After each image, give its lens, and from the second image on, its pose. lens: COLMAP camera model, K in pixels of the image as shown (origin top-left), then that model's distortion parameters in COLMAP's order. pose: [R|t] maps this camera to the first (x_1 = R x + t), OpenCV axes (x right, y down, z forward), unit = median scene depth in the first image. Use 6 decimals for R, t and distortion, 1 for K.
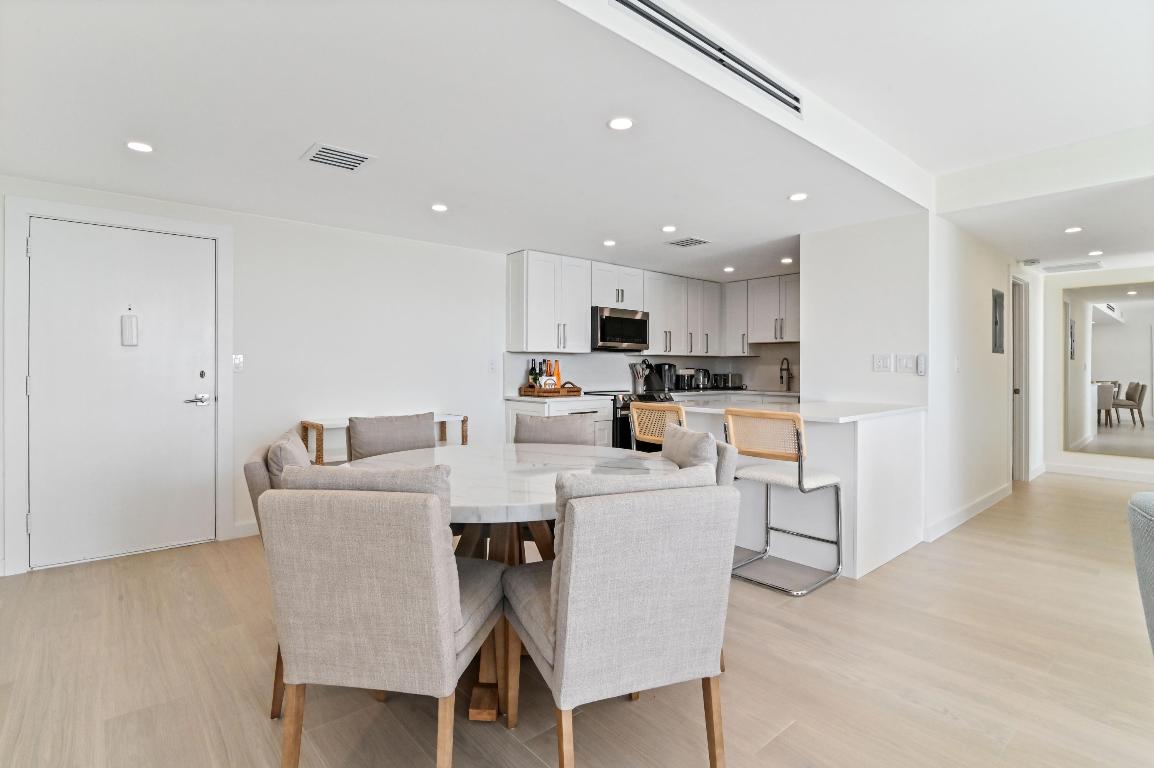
lens RADIAL K [[564.1, 0, 576.5], [0, 564.1, 368.0], [0, 0, 1]] dist [-0.001386, -0.000272]
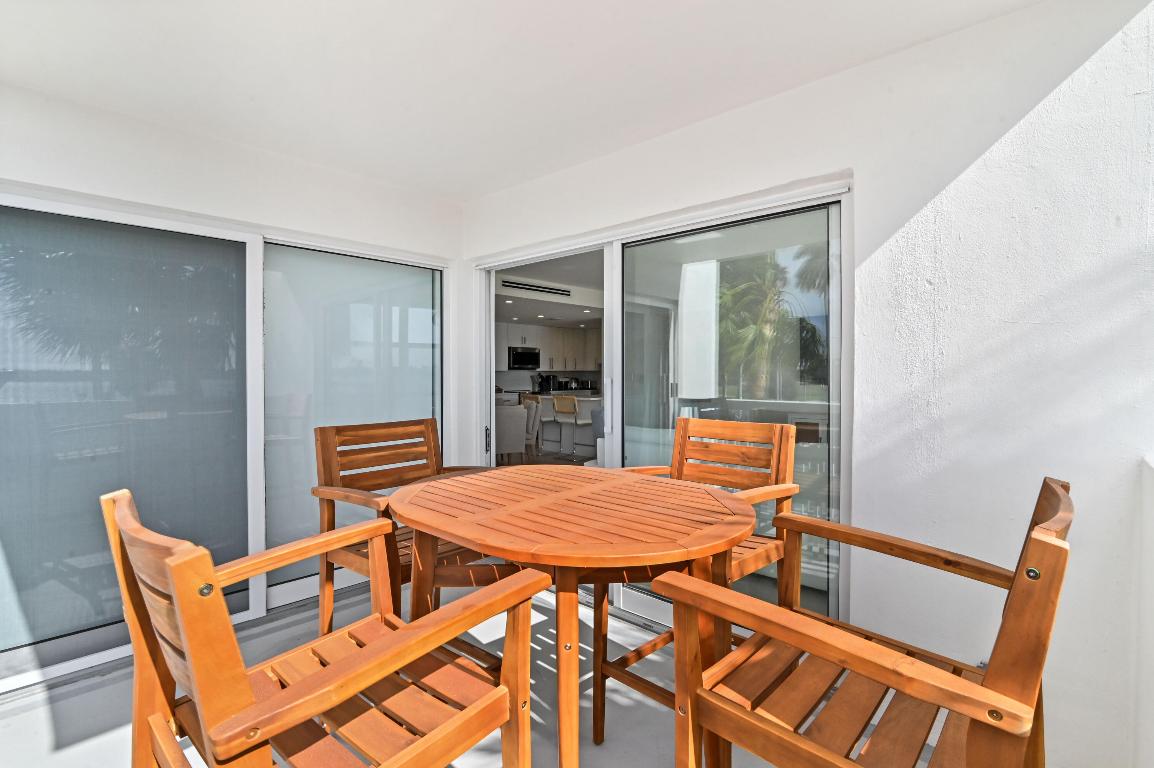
lens RADIAL K [[544.5, 0, 577.0], [0, 544.5, 384.0], [0, 0, 1]] dist [-0.002347, -0.000332]
pose [[0.994851, -0.001483, 0.101342, 0.069365], [-0.000643, 0.999781, 0.020936, -0.019419], [-0.101350, -0.020893, 0.994631, -0.857267]]
